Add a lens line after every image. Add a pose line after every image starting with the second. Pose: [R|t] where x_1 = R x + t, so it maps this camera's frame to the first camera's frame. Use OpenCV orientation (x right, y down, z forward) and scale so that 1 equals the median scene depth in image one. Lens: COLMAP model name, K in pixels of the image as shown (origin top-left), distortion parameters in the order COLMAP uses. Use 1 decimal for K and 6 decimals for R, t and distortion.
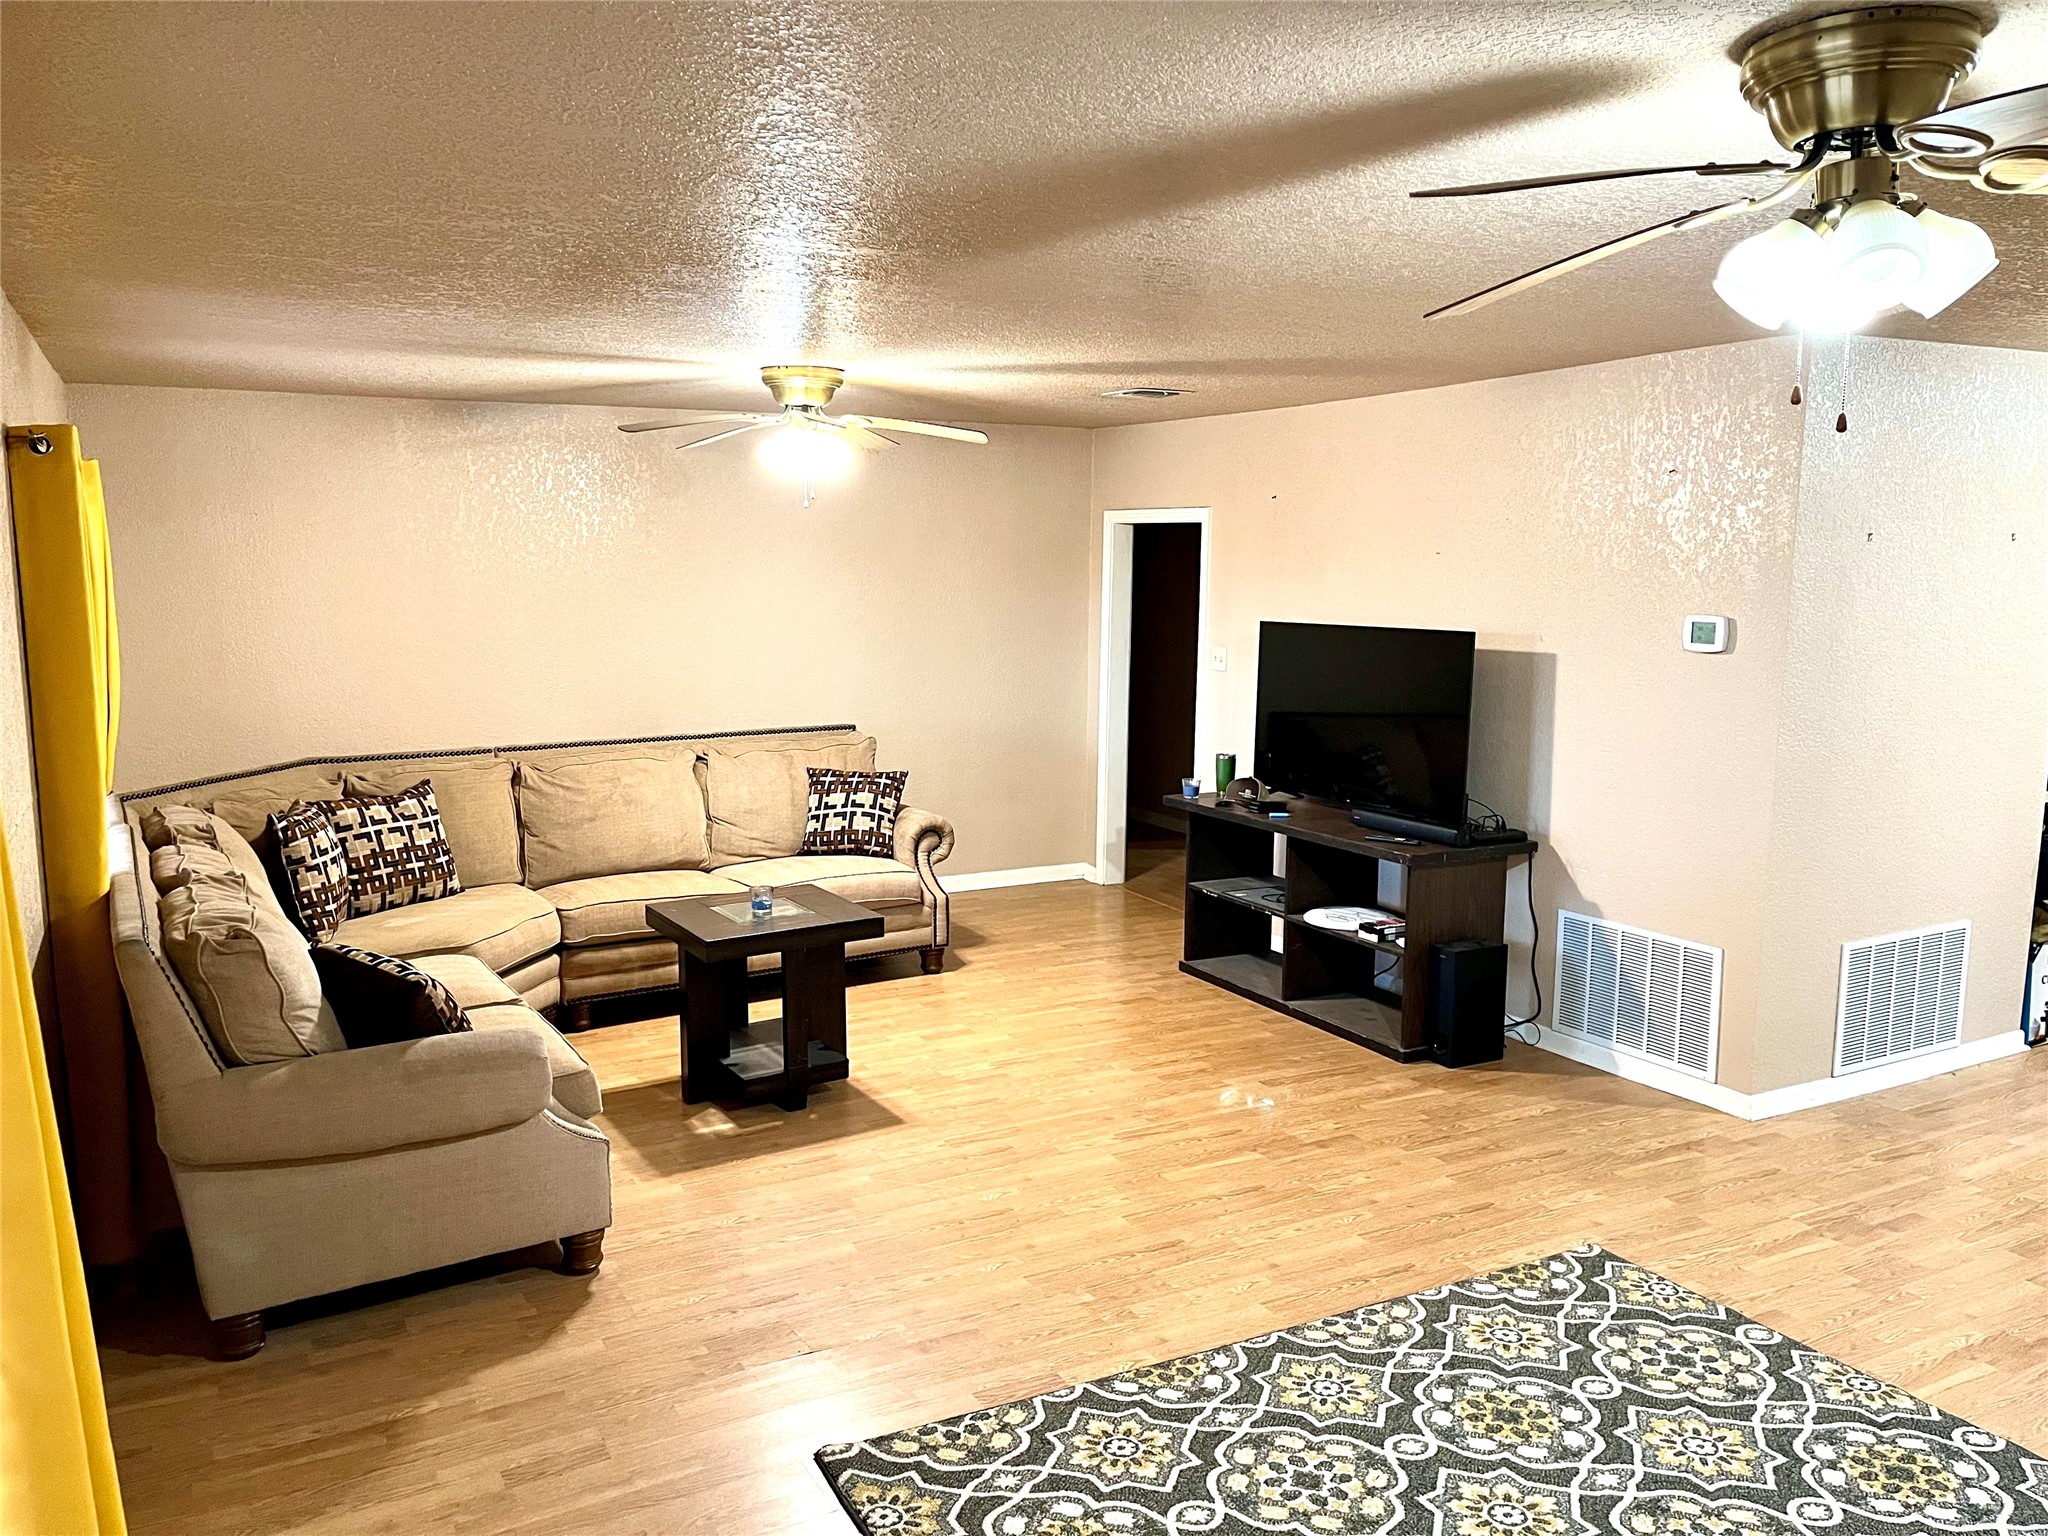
lens RADIAL K [[1544.3, 0, 1028.7], [0, 1544.3, 773.2], [0, 0, 1]] dist [0.025002, -0.004441]
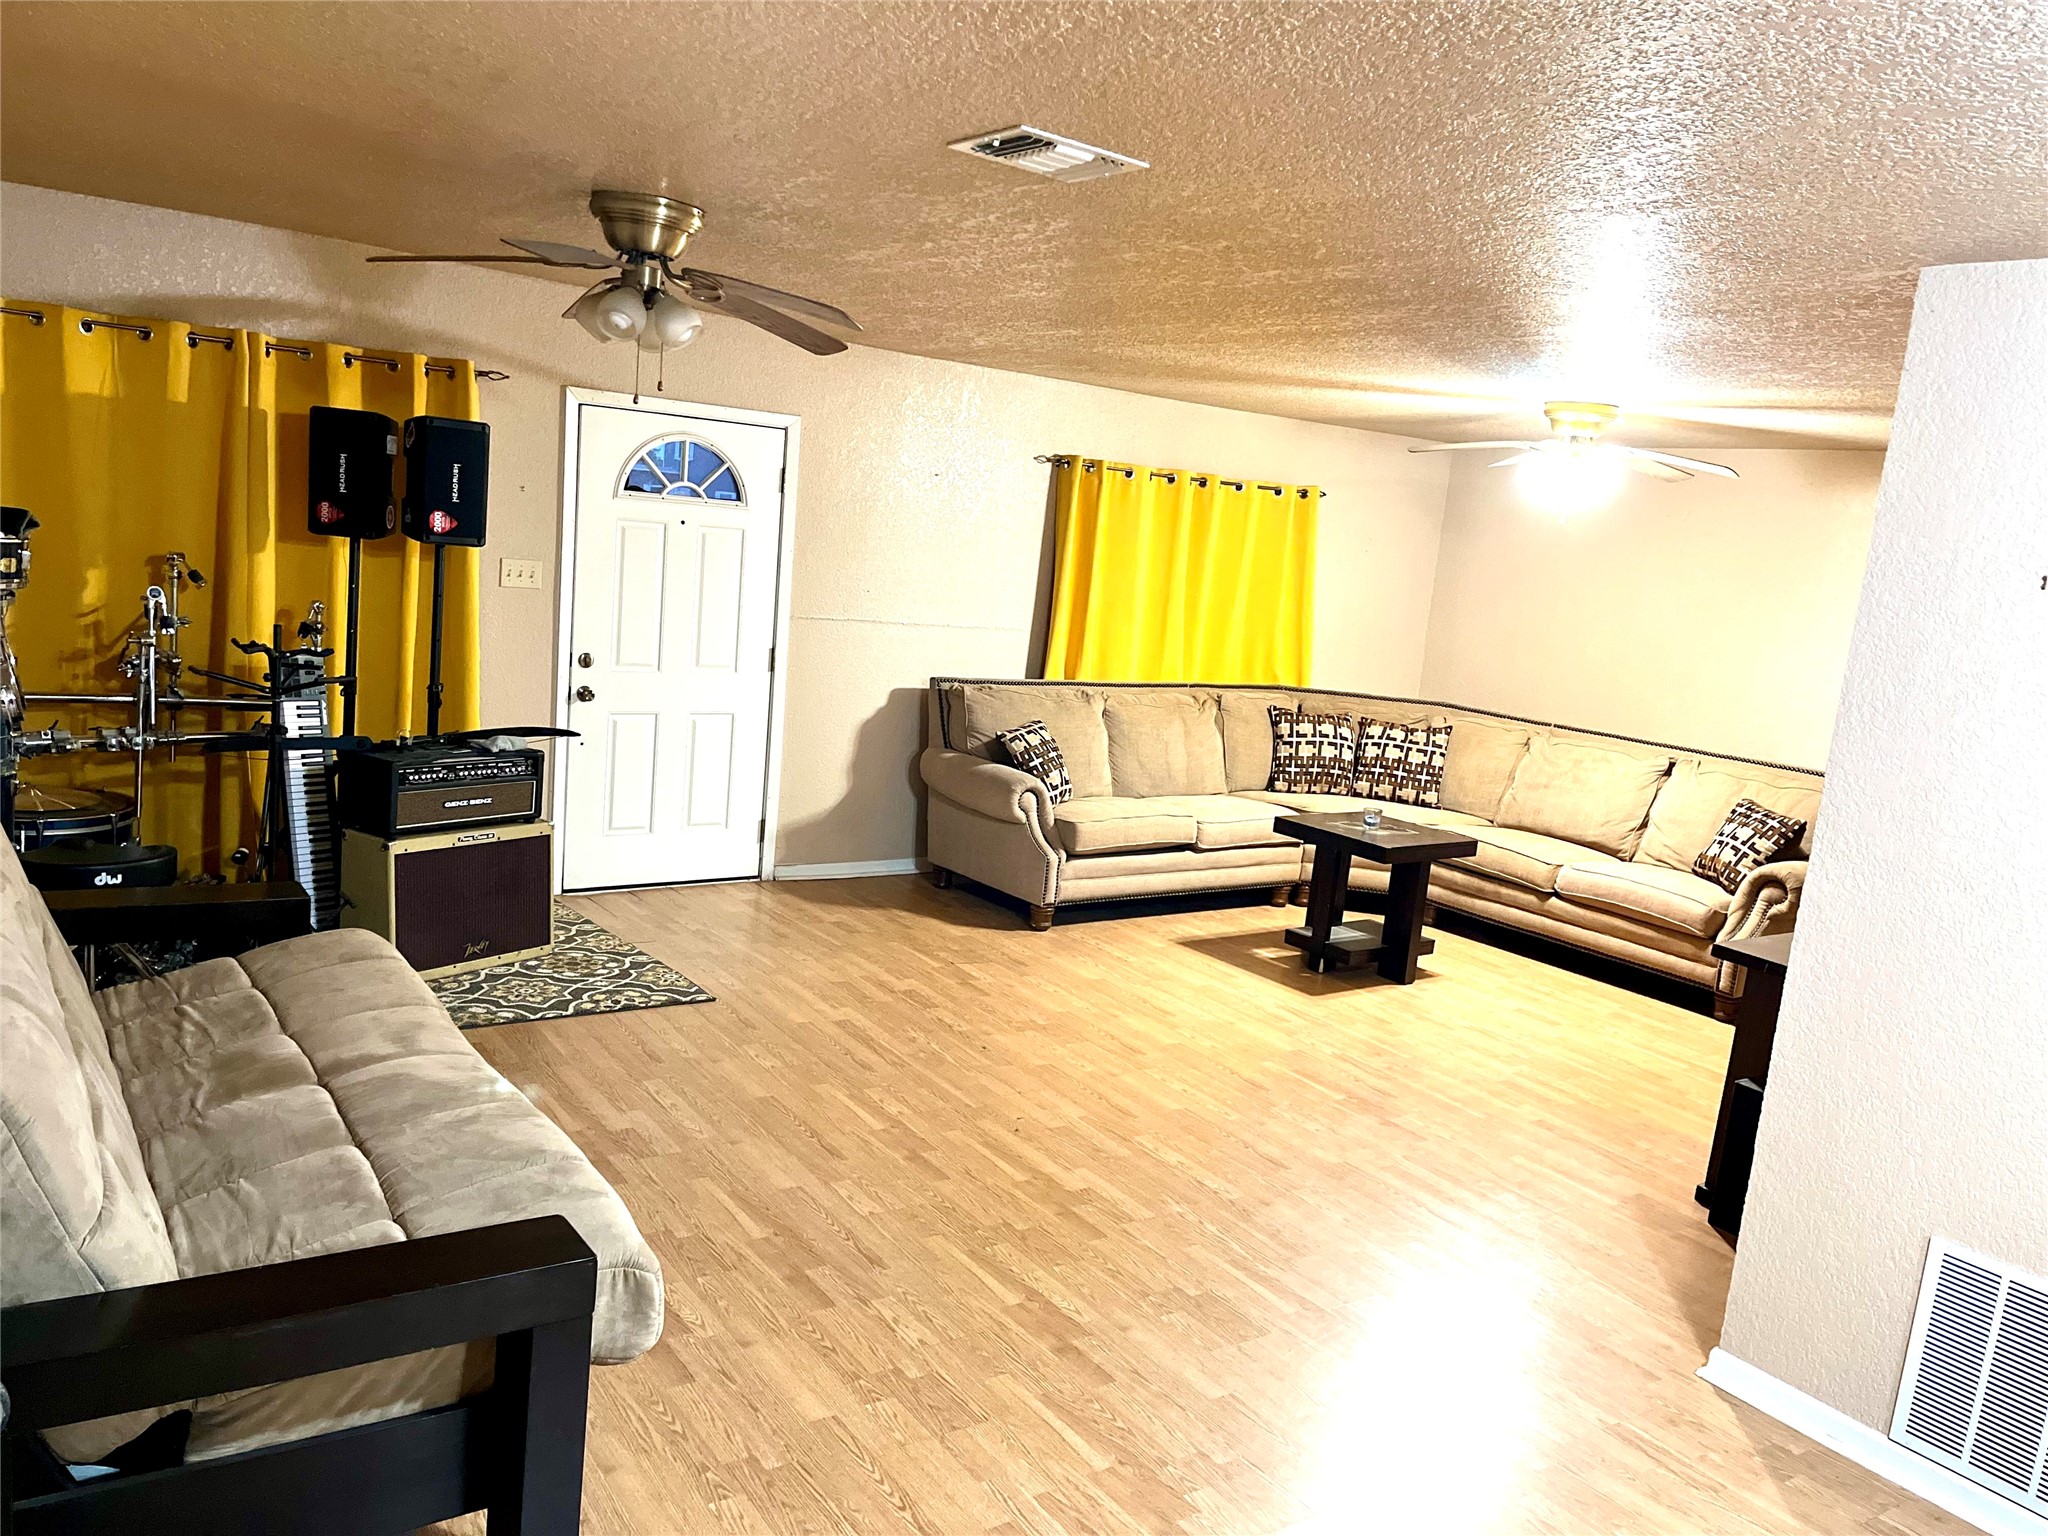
lens RADIAL K [[1544.3, 0, 1018.9], [0, 1544.3, 774.1], [0, 0, 1]] dist [0.025002, -0.004441]
pose [[0.129680, 0.181070, -0.974883, 1.104269], [-0.243851, 0.958813, 0.145648, -0.072241], [0.961103, 0.218839, 0.168493, 0.533991]]
